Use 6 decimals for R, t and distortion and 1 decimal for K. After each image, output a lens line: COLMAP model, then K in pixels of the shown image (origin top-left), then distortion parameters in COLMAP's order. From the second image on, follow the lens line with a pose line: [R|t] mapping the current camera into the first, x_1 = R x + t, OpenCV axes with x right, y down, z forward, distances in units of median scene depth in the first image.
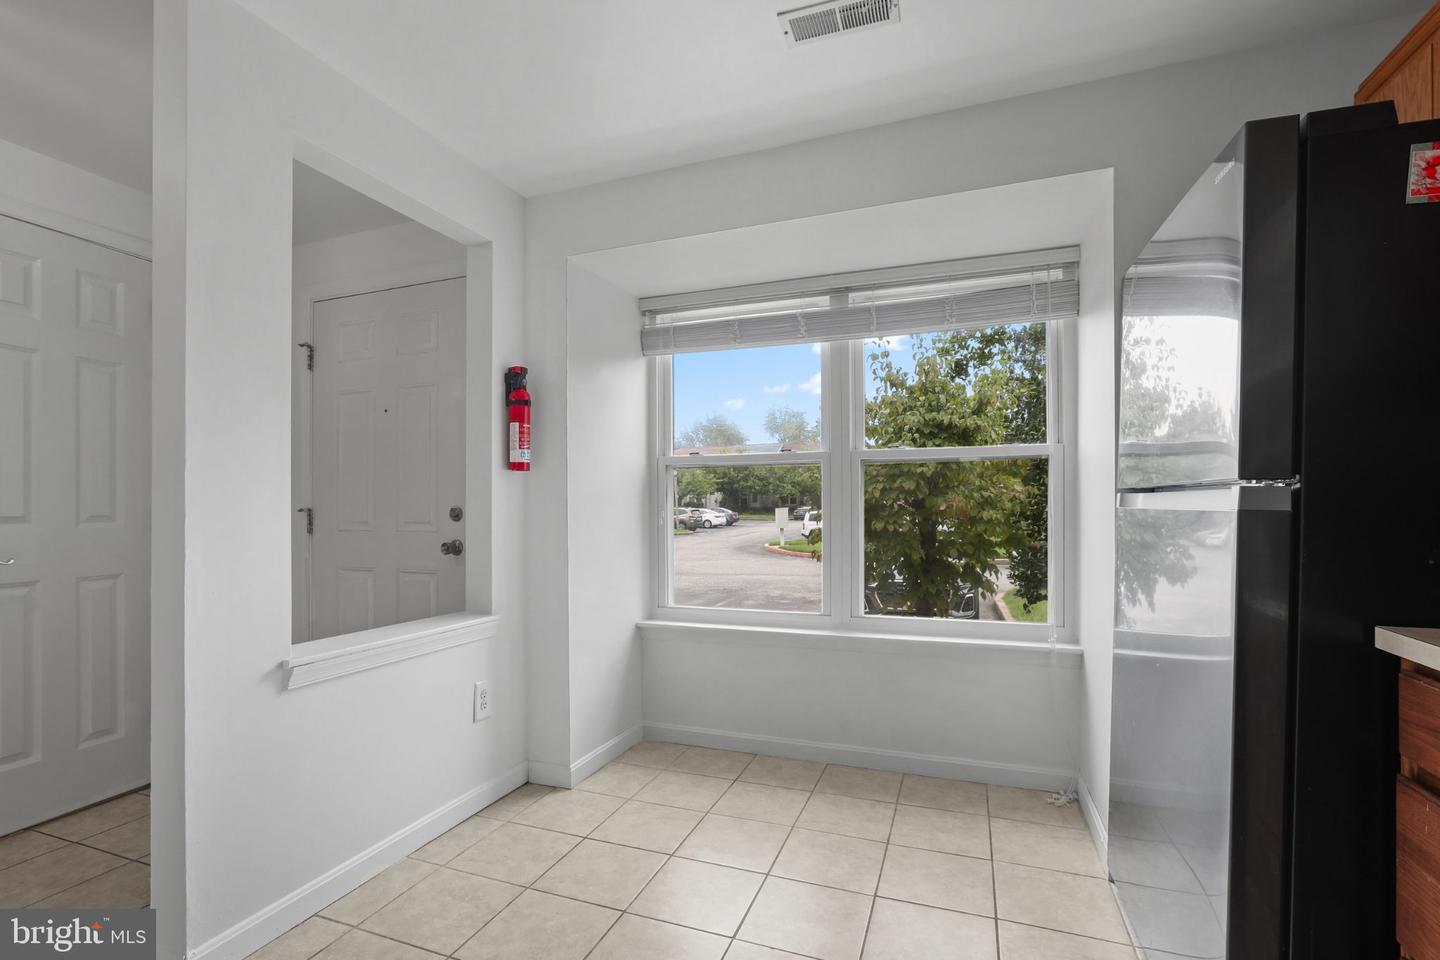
lens RADIAL K [[673.3, 0, 712.5], [0, 673.3, 504.6], [0, 0, 1]] dist [-0.027114, 0.013234]
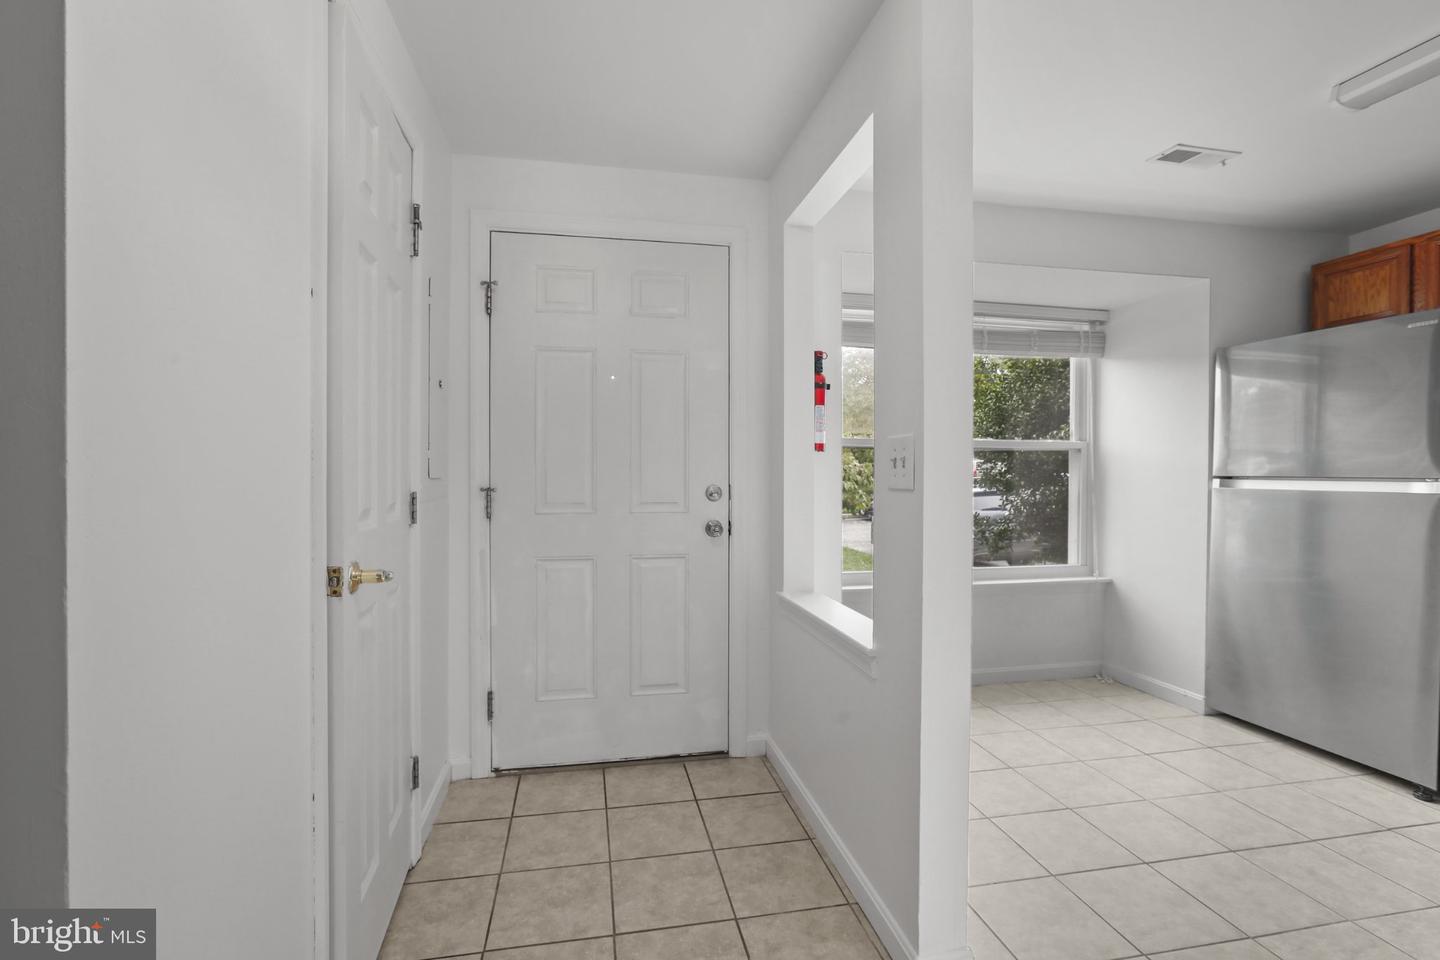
lens RADIAL K [[673.3, 0, 710.5], [0, 673.3, 477.9], [0, 0, 1]] dist [-0.027114, 0.013234]
pose [[0.838111, 0.003040, 0.545491, -0.912256], [-0.004258, 0.999990, 0.000968, -0.008278], [-0.545483, -0.003134, 0.838116, 0.202521]]
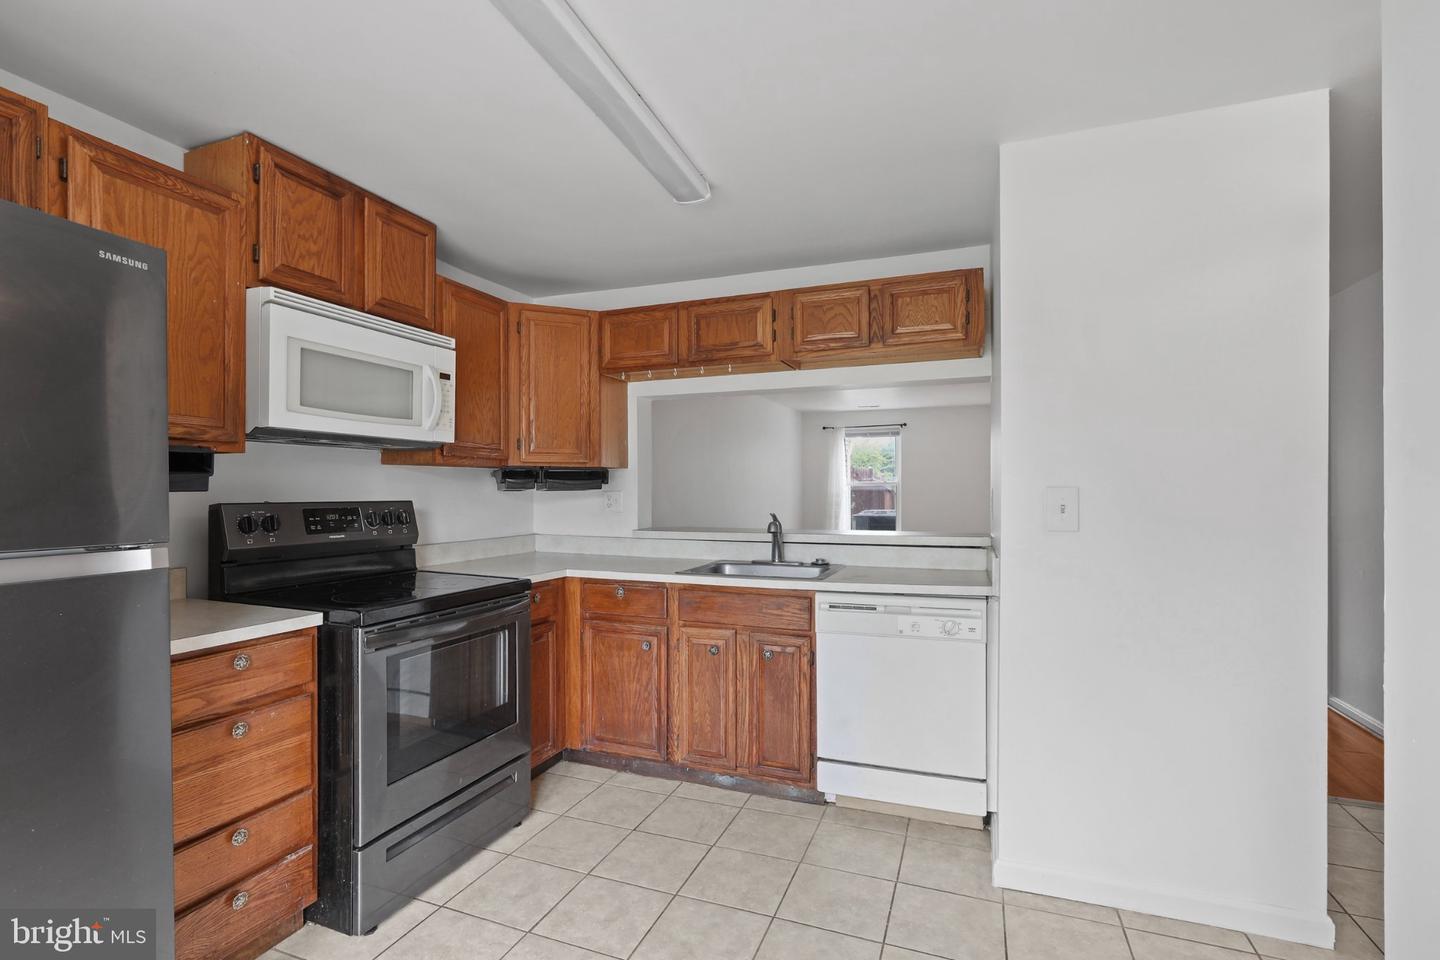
lens RADIAL K [[673.3, 0, 713.9], [0, 673.3, 491.2], [0, 0, 1]] dist [-0.027114, 0.013234]
pose [[-0.999959, 0.008567, -0.003033, -0.058104], [0.008549, 0.999946, 0.005886, -0.047945], [0.003083, 0.005860, -0.999978, 0.914037]]
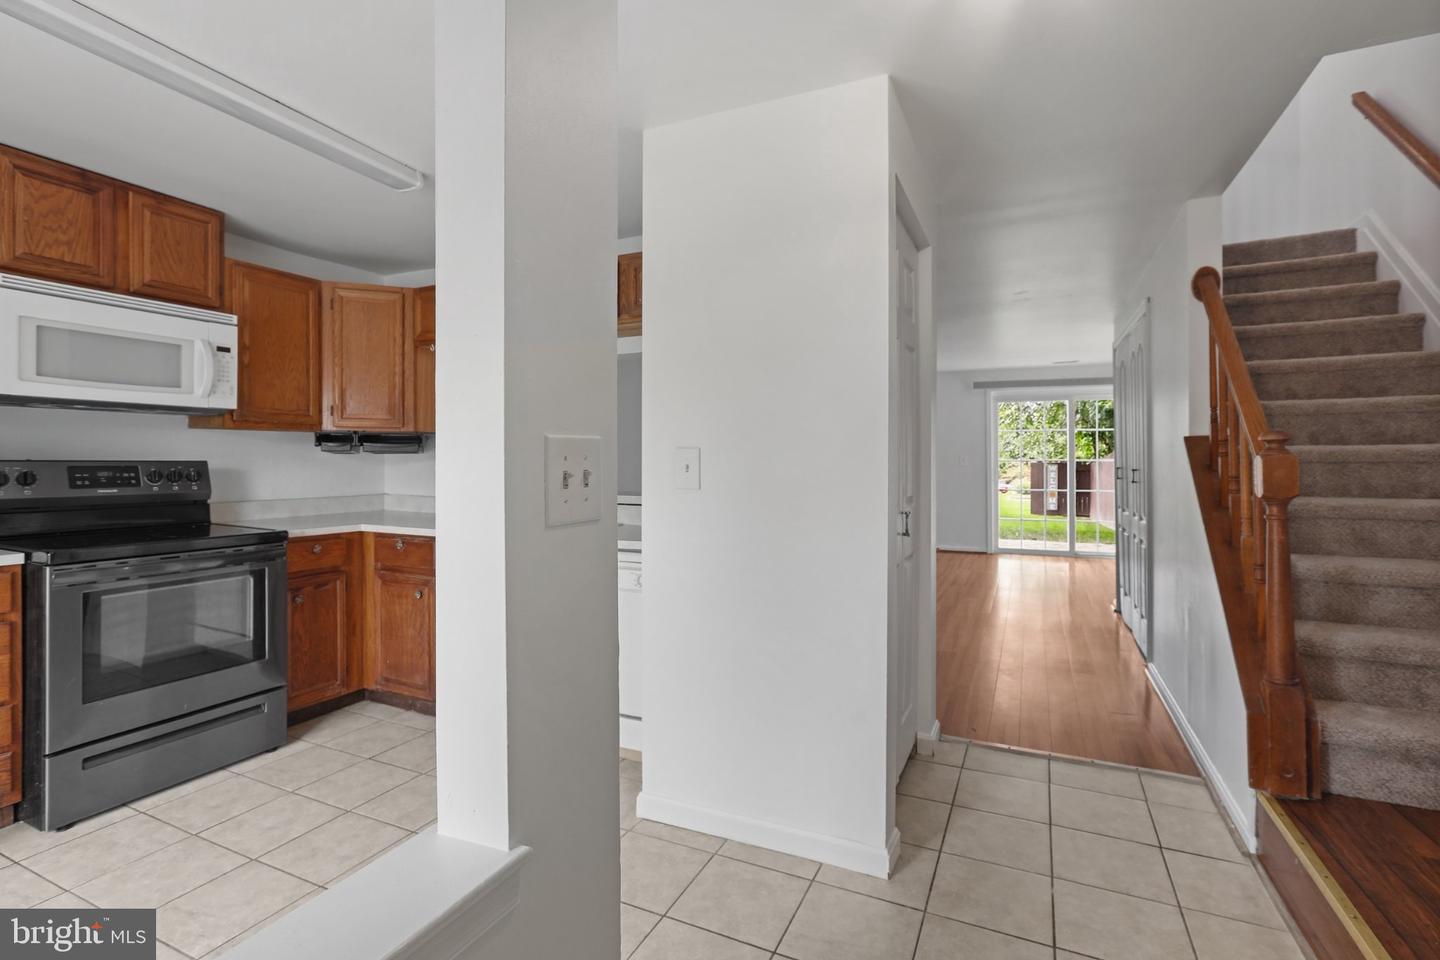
lens RADIAL K [[673.3, 0, 725.4], [0, 673.3, 463.4], [0, 0, 1]] dist [-0.027114, 0.013234]
pose [[-0.998367, 0.004380, 0.056966, -0.552925], [0.004944, 0.999940, 0.009761, -0.033354], [-0.056920, 0.010027, -0.998328, 0.974344]]
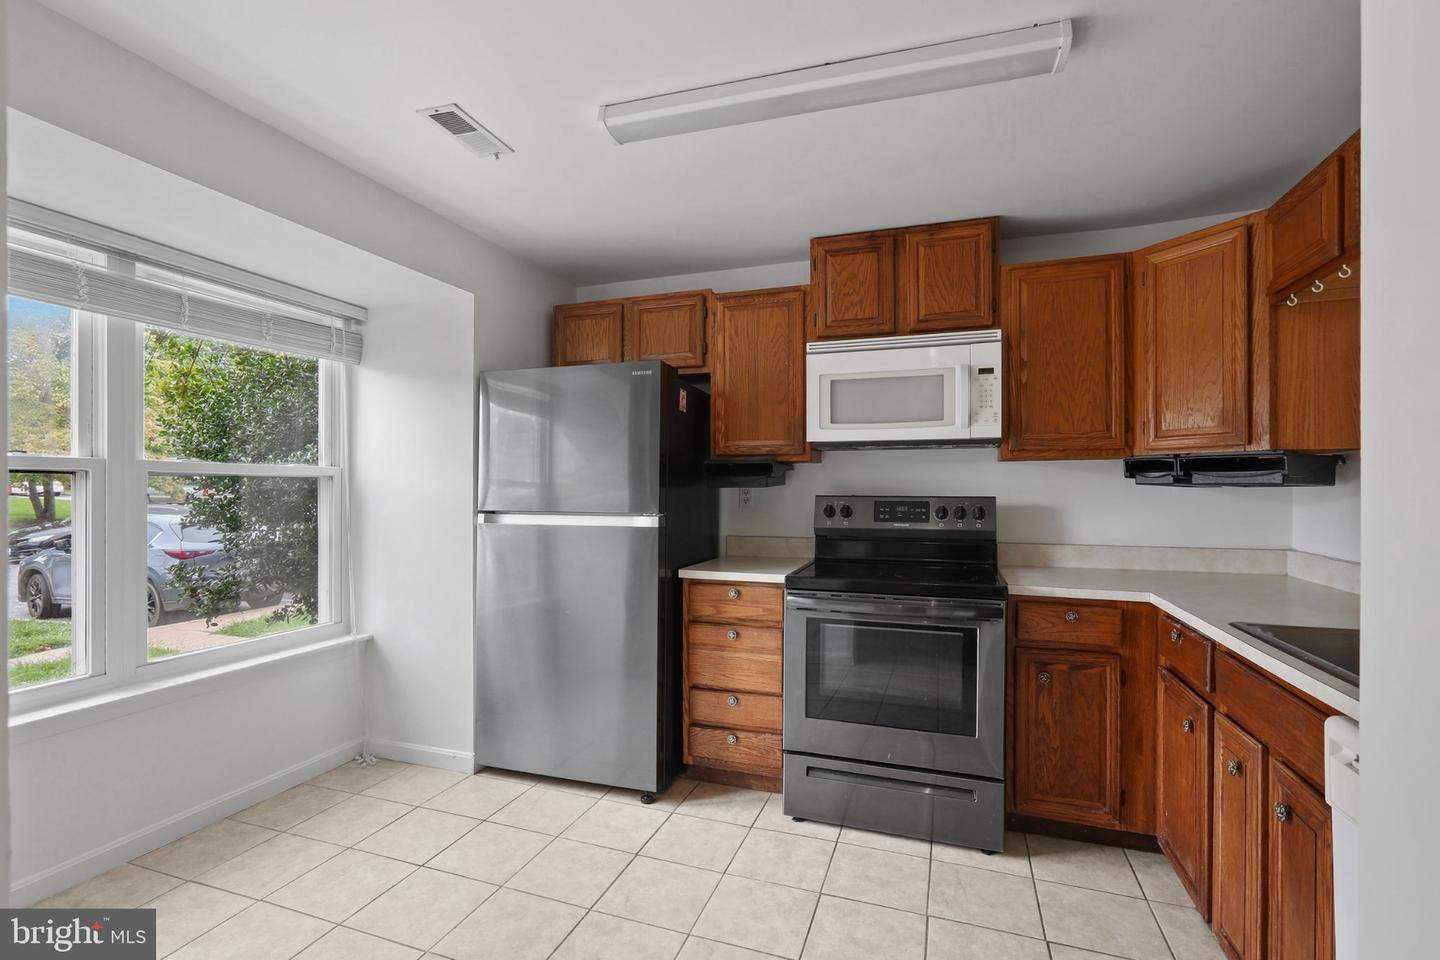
lens RADIAL K [[673.3, 0, 712.7], [0, 673.3, 490.5], [0, 0, 1]] dist [-0.027114, 0.013234]
pose [[-0.026475, 0.003409, 0.999644, -0.628556], [0.004959, 0.999982, -0.003279, -0.039666], [-0.999637, 0.004871, -0.026491, 0.349830]]
